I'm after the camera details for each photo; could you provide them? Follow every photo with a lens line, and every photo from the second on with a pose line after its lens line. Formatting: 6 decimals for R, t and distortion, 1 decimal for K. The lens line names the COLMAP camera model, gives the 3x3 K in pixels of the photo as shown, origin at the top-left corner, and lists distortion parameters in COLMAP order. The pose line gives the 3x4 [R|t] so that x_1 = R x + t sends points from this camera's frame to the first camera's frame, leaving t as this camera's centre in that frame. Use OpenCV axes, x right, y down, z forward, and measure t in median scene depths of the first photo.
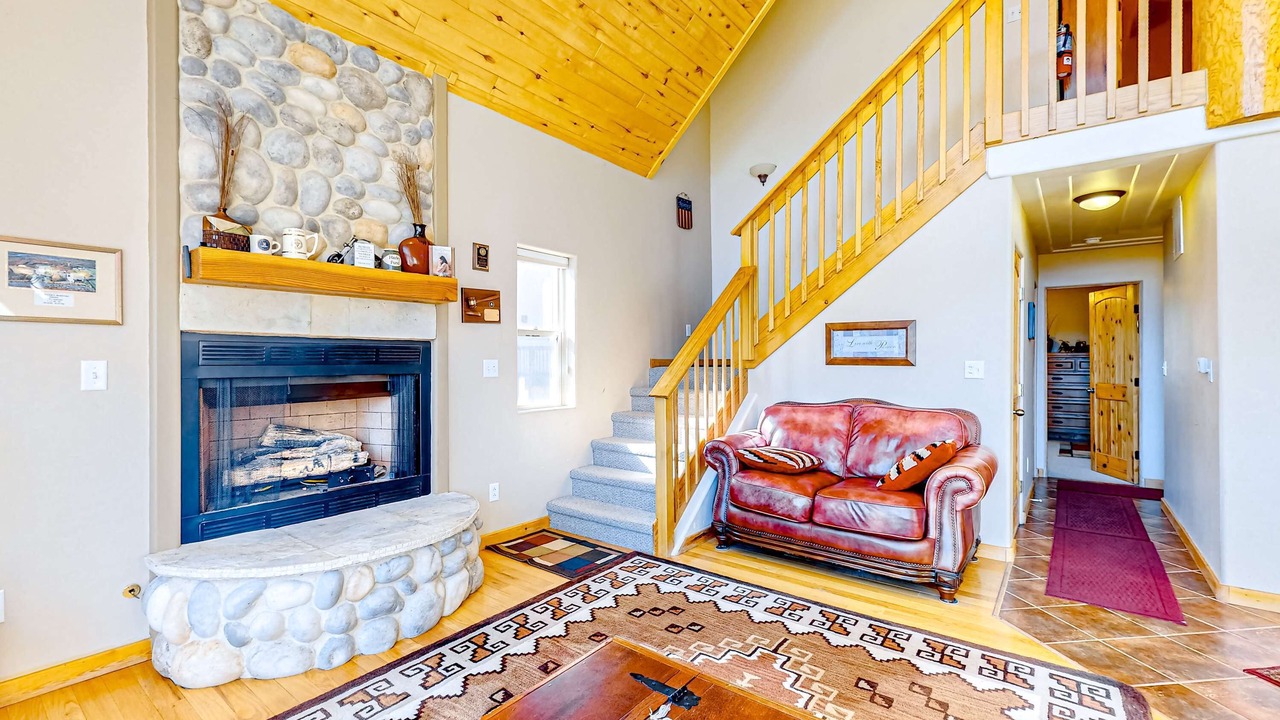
lens RADIAL K [[558.7, 0, 640.1], [0, 558.7, 359.9], [0, 0, 1]] dist [0.003805, -0.000782]
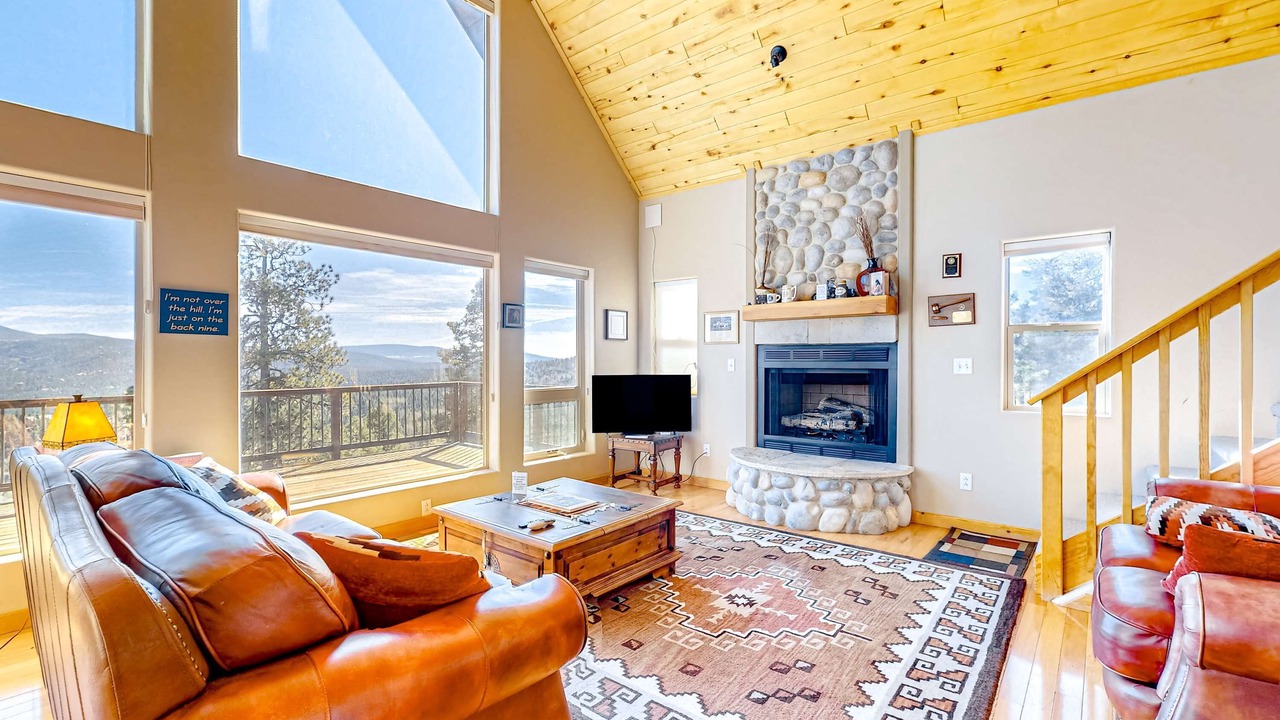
lens RADIAL K [[558.7, 0, 640.3], [0, 558.7, 360.0], [0, 0, 1]] dist [0.003805, -0.000782]
pose [[-0.032955, 0.002923, -0.999453, 1.069771], [0.001098, 0.999995, 0.002888, -0.000766], [0.999456, -0.001003, -0.032958, 0.529175]]
